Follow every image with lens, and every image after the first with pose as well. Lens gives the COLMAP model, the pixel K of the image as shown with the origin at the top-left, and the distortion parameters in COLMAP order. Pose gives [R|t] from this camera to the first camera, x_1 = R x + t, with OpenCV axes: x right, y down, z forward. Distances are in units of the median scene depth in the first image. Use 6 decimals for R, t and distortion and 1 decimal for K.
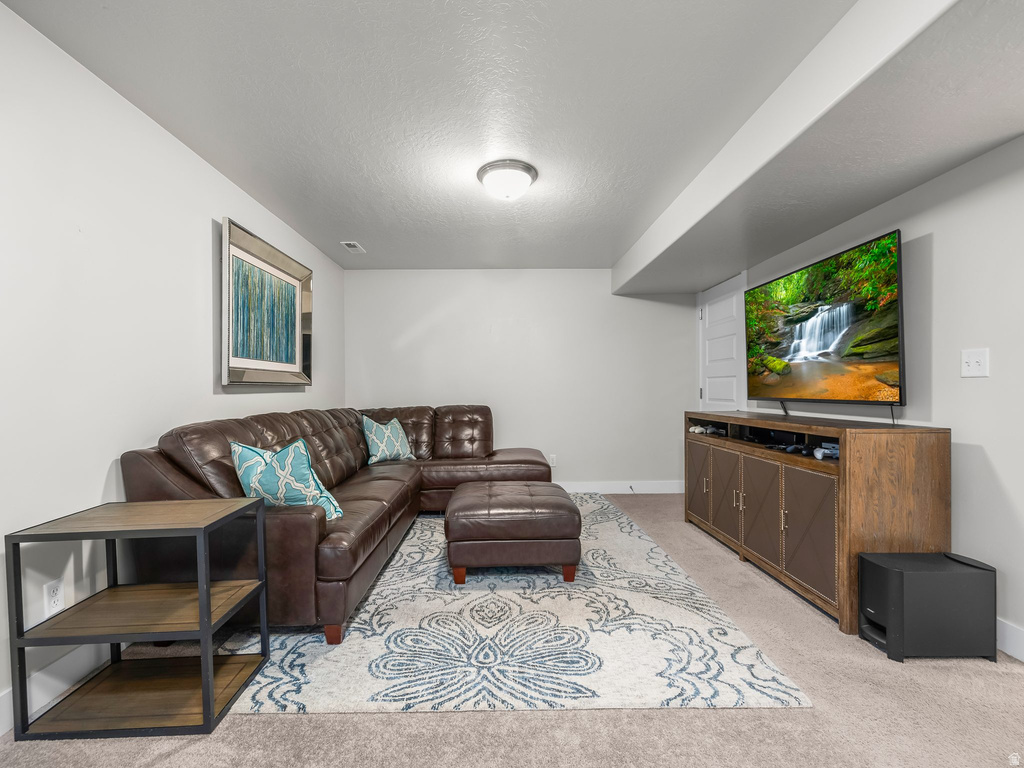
lens RADIAL K [[431.1, 0, 507.6], [0, 431.1, 388.4], [0, 0, 1]] dist [0.002891, 0.000200]
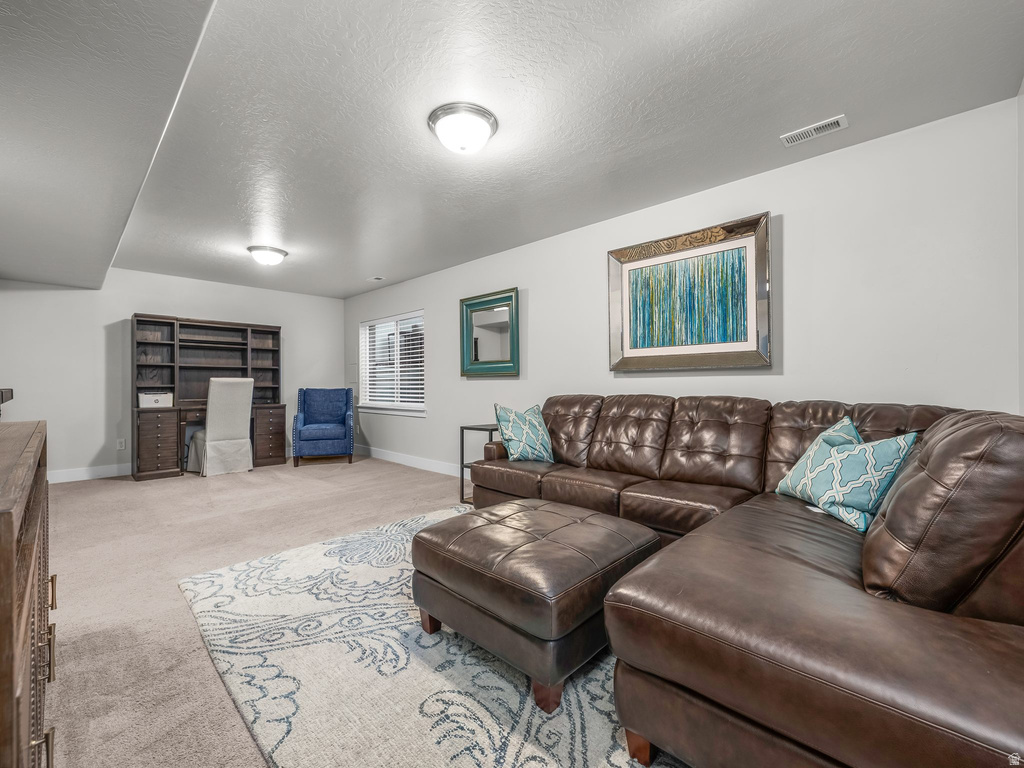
lens RADIAL K [[431.1, 0, 507.6], [0, 431.1, 388.4], [0, 0, 1]] dist [0.002891, 0.000200]
pose [[-0.705556, 0.021503, -0.708327, 0.587241], [0.015005, 0.999769, 0.015405, 0.020829], [0.708495, 0.000241, -0.705716, 1.794142]]
